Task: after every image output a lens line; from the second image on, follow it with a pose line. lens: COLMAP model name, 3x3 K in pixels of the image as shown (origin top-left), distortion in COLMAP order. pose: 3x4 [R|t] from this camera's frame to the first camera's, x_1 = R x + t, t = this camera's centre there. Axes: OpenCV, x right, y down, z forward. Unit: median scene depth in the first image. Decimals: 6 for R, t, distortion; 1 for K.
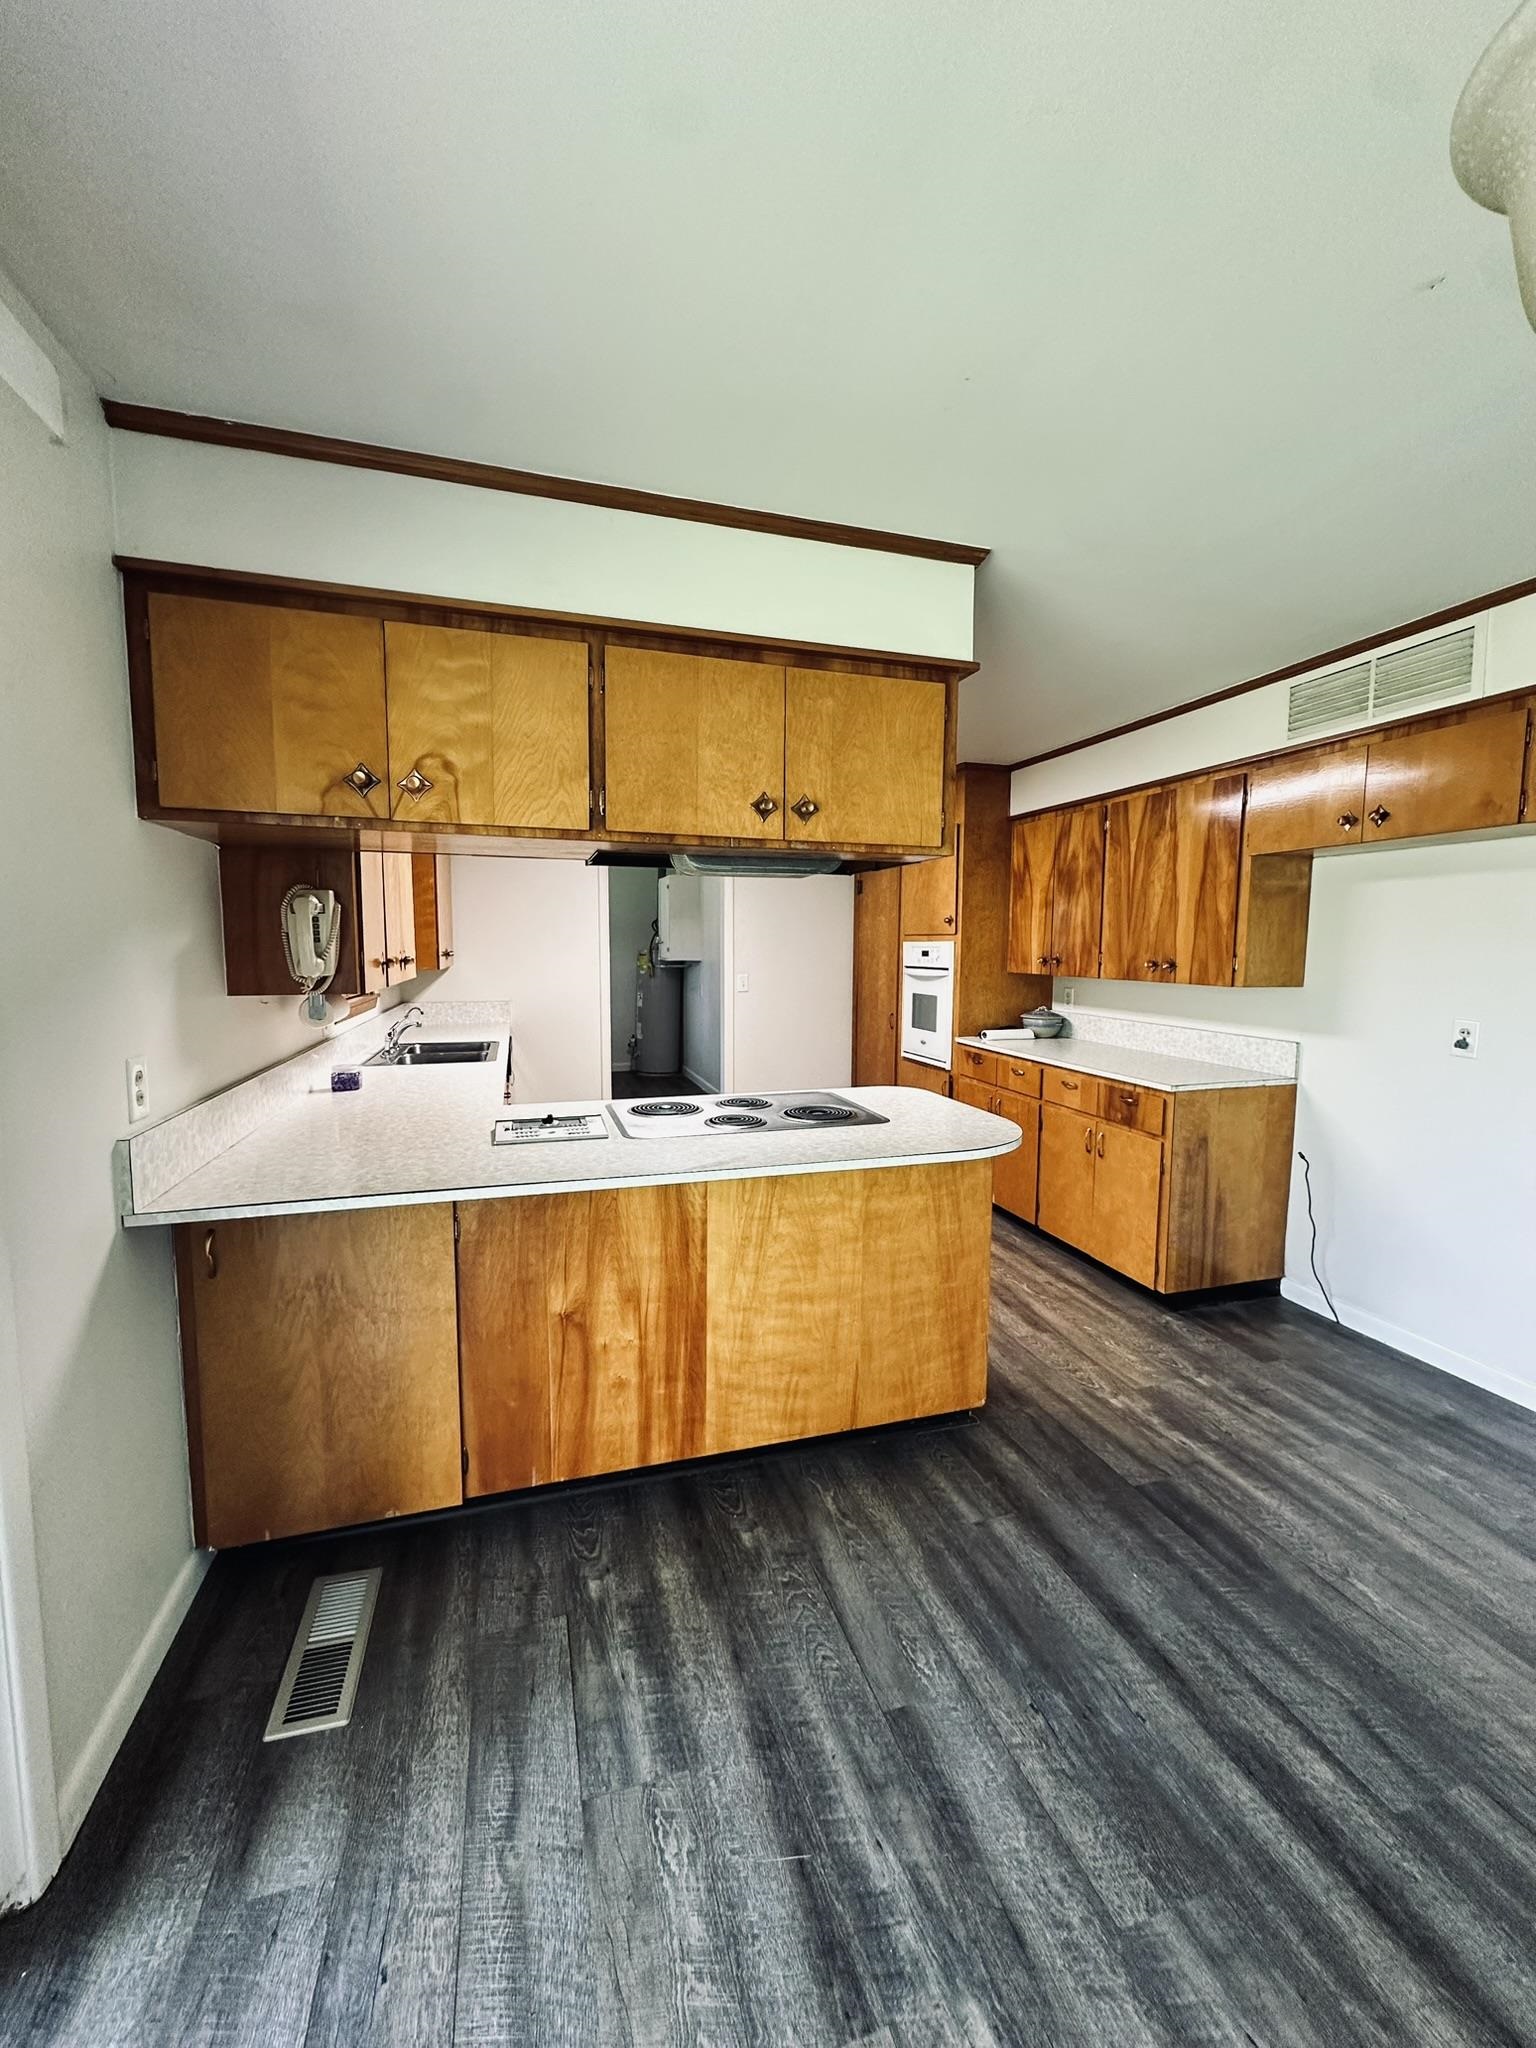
lens RADIAL K [[818.6, 0, 769.5], [0, 818.6, 1025.4], [0, 0, 1]] dist [-0.003779, 0.000636]
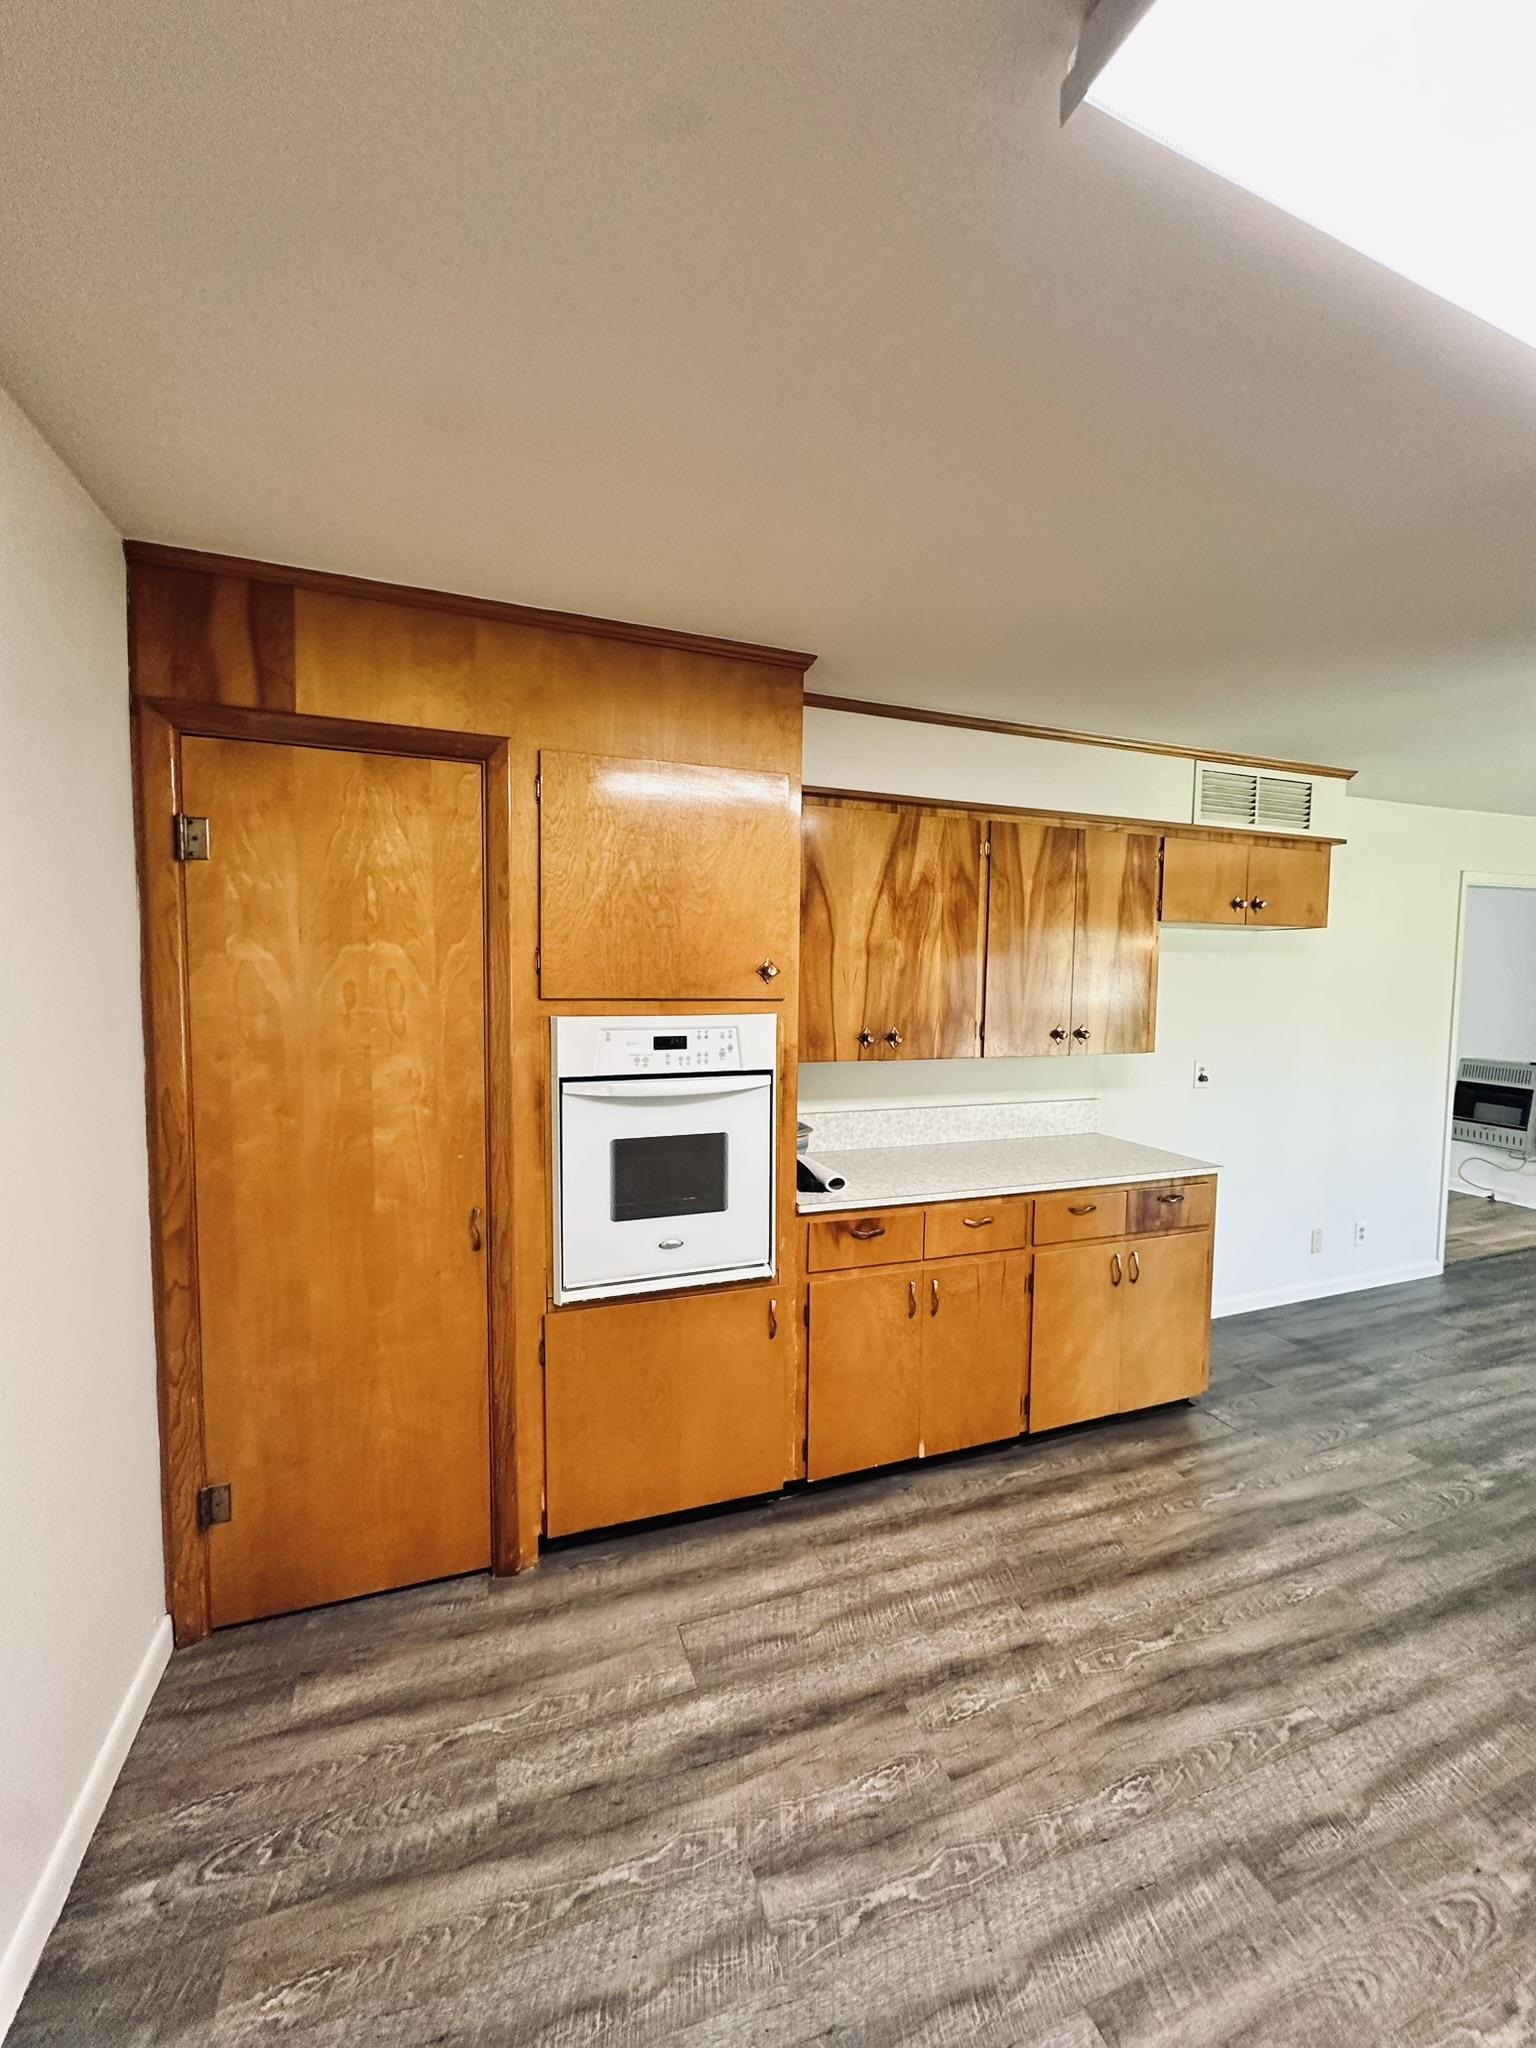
lens RADIAL K [[818.6, 0, 772.0], [0, 818.6, 1026.6], [0, 0, 1]] dist [-0.003779, 0.000636]
pose [[-0.060016, -0.070078, 0.995734, -0.578362], [0.088950, 0.993189, 0.075261, -0.295005], [-0.994226, 0.093088, -0.053374, 2.303254]]
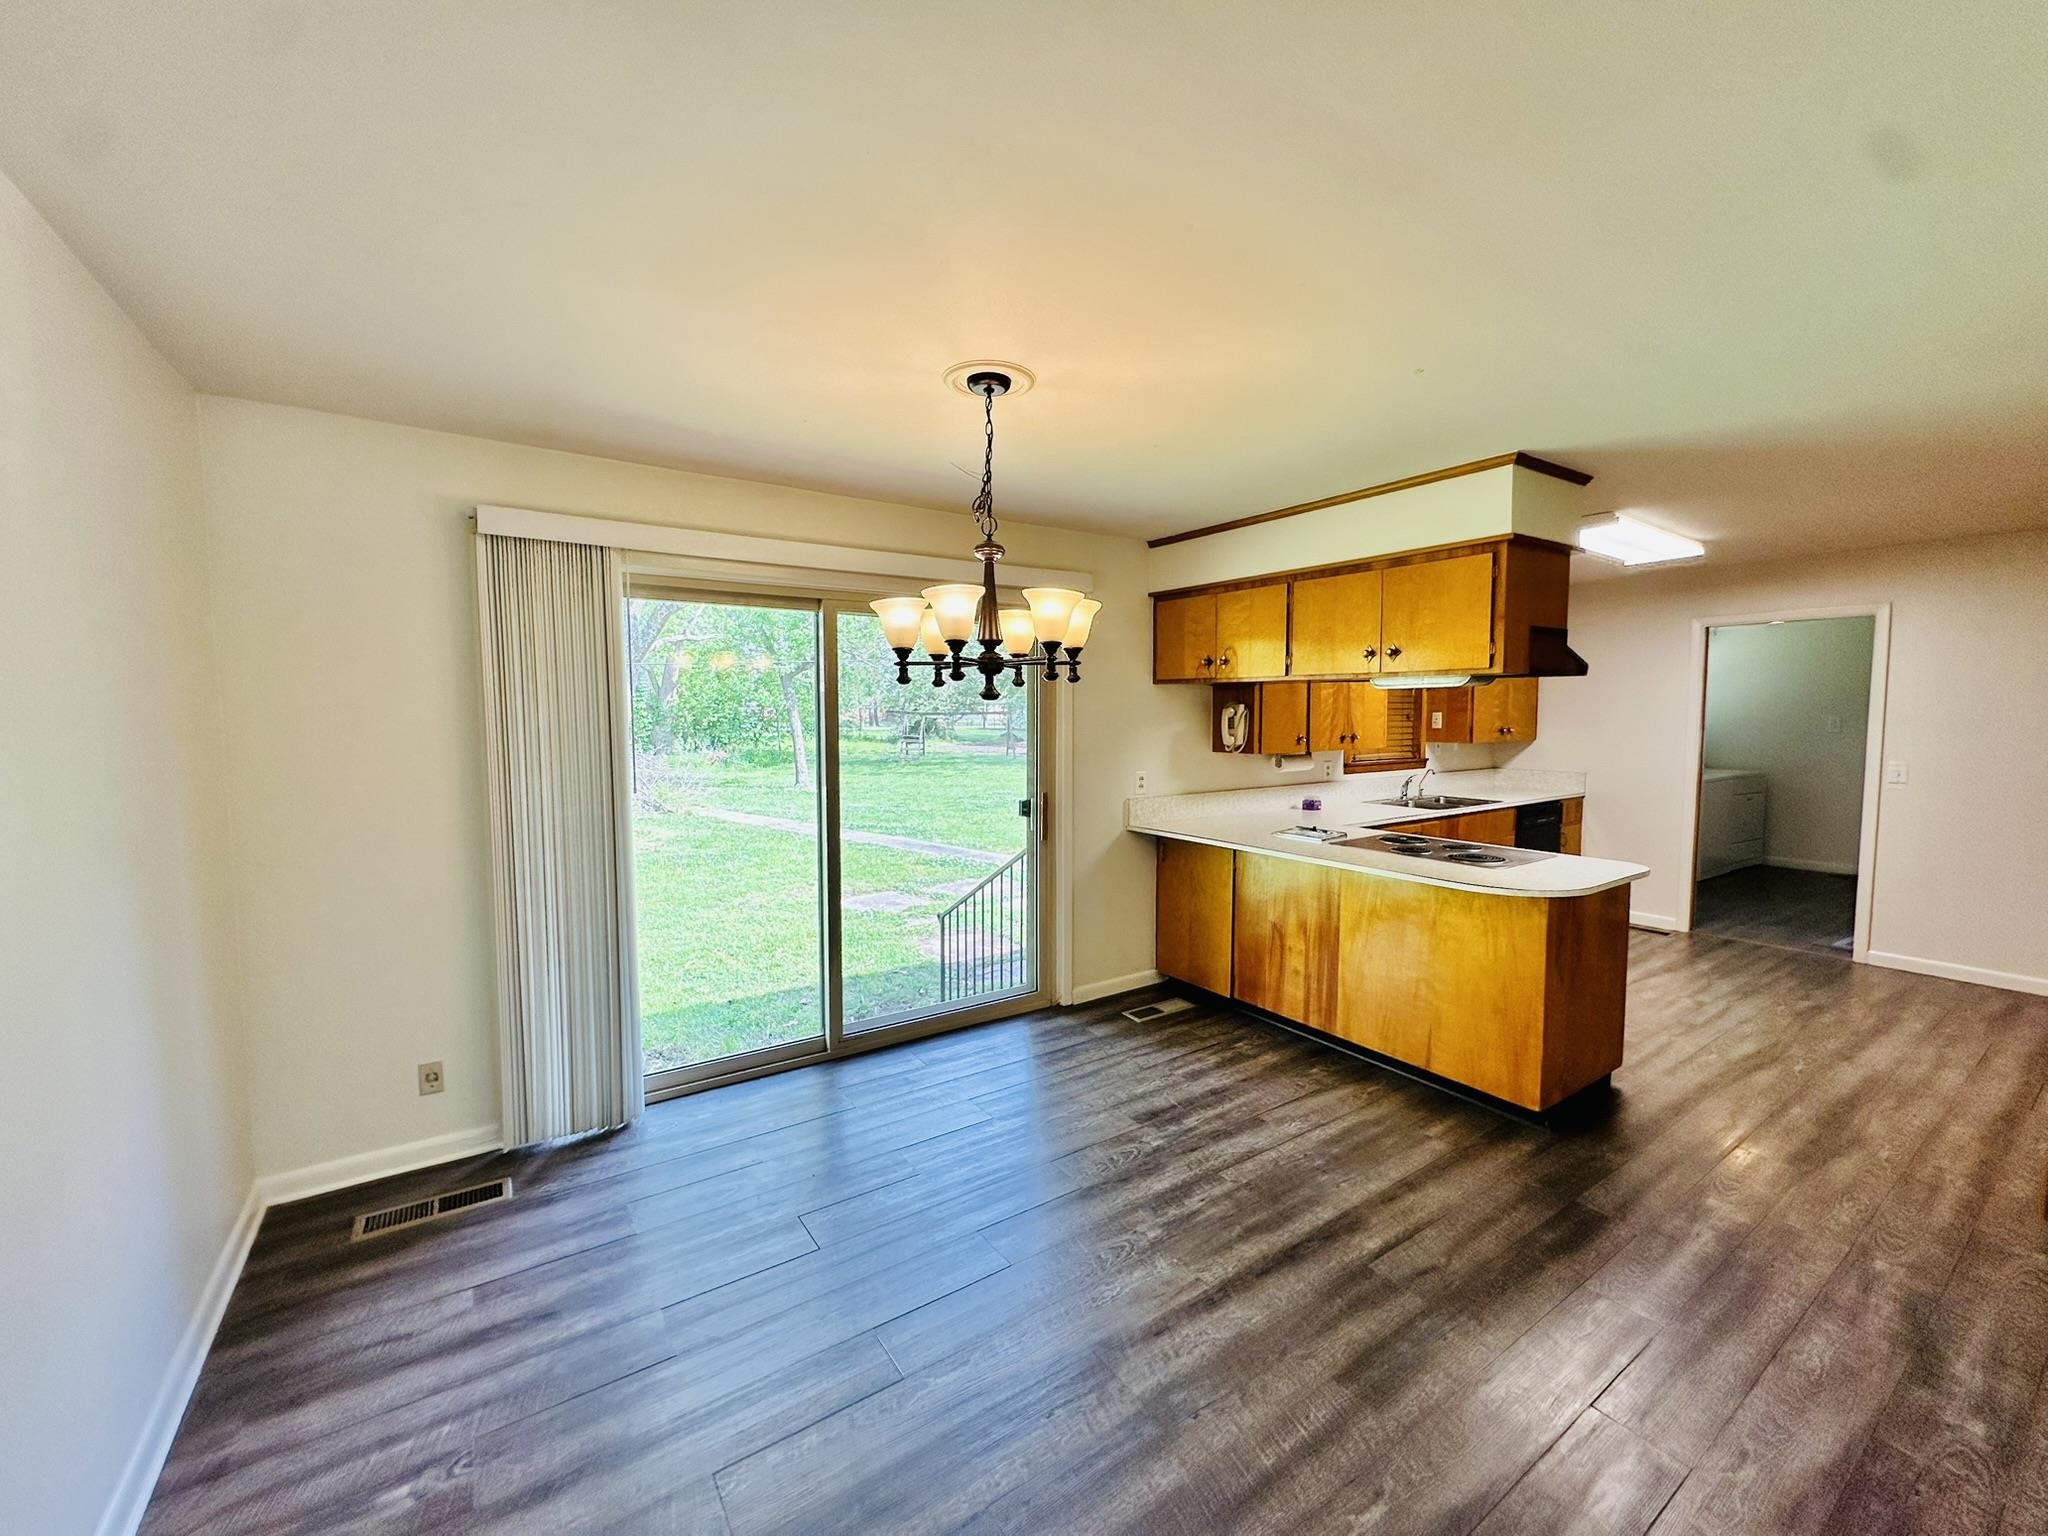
lens RADIAL K [[818.6, 0, 1018.4], [0, 818.6, 762.8], [0, 0, 1]] dist [-0.003779, 0.000636]
pose [[0.289288, 0.059500, -0.955391, 1.355835], [-0.086328, 0.995621, 0.035866, -0.040246], [0.953342, 0.072101, 0.293157, -0.164265]]
